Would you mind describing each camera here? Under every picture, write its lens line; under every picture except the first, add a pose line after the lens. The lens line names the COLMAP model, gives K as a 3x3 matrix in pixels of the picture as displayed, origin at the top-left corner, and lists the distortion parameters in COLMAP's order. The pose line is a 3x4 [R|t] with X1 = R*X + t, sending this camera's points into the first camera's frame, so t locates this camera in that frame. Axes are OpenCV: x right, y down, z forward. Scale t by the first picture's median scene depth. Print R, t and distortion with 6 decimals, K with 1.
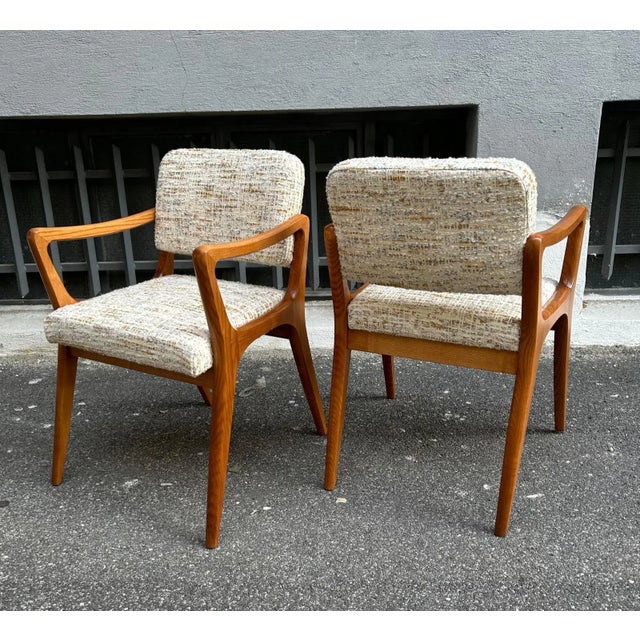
lens RADIAL K [[633.5, 0, 326.4], [0, 633.5, 333.2], [0, 0, 1]] dist [0.017644, 0.000000]
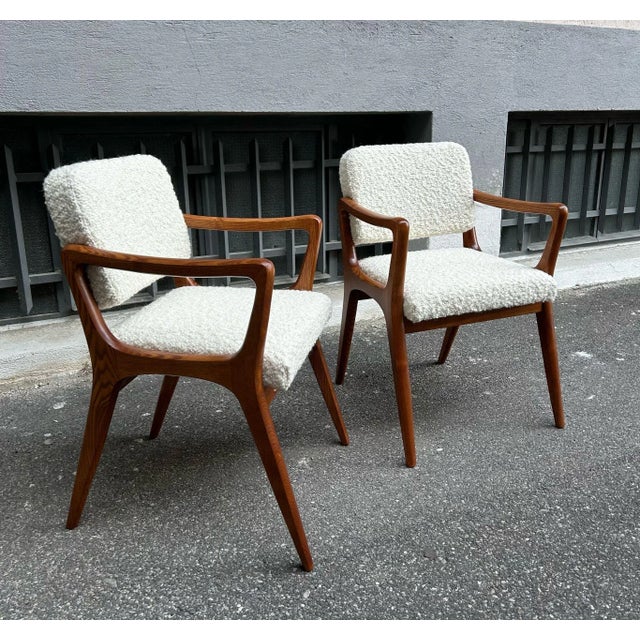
lens RADIAL K [[633.5, 0, 332.3], [0, 633.5, 299.0], [0, 0, 1]] dist [0.017644, 0.000000]
pose [[0.876454, -0.114165, 0.467756, -0.759988], [0.141968, 0.989568, -0.024488, 0.006772], [-0.460080, 0.087869, 0.883519, 0.039501]]
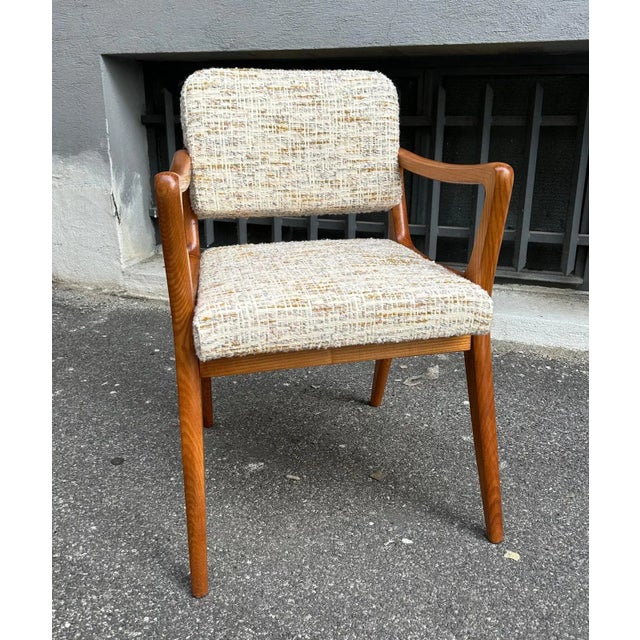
lens RADIAL K [[633.5, 0, 320.7], [0, 633.5, 313.5], [0, 0, 1]] dist [0.017644, 0.000000]
pose [[0.940729, 0.132572, -0.312176, 0.007612], [-0.133471, 0.990878, 0.018588, 0.009083], [0.311792, 0.024180, 0.949843, 0.228866]]
